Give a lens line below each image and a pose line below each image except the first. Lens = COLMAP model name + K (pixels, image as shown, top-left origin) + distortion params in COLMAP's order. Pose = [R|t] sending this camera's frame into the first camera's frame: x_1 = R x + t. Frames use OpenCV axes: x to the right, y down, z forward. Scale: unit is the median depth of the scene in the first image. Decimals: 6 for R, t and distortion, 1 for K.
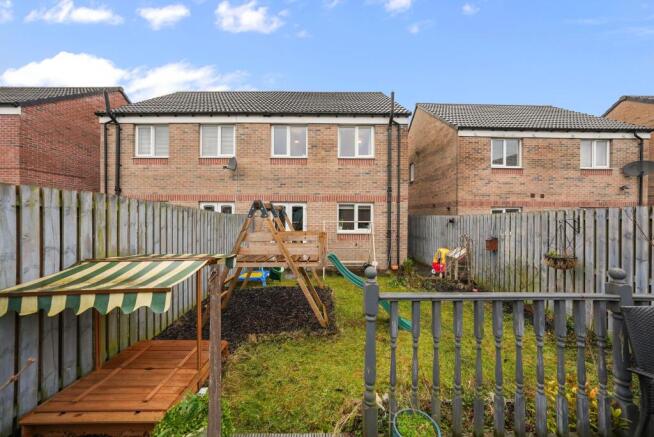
lens RADIAL K [[231.4, 0, 327.1], [0, 231.4, 215.1], [0, 0, 1]] dist [-0.010656, 0.001273]
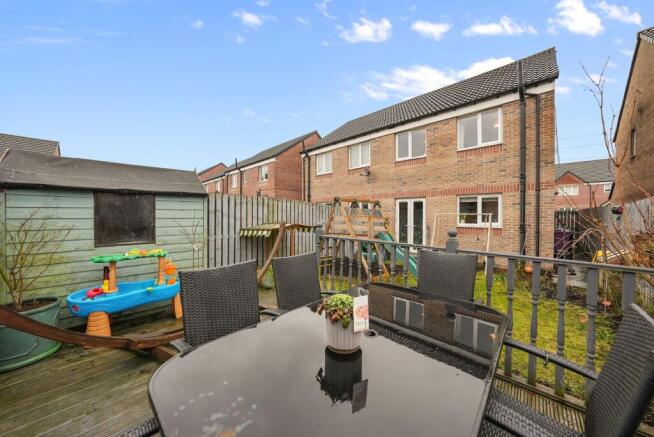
lens RADIAL K [[231.4, 0, 327.4], [0, 231.4, 217.9], [0, 0, 1]] dist [-0.010656, 0.001273]
pose [[0.714896, 0.003528, -0.699222, 0.343034], [0.003465, 0.999957, 0.008589, 0.030979], [0.699222, -0.008563, 0.714853, -0.101573]]
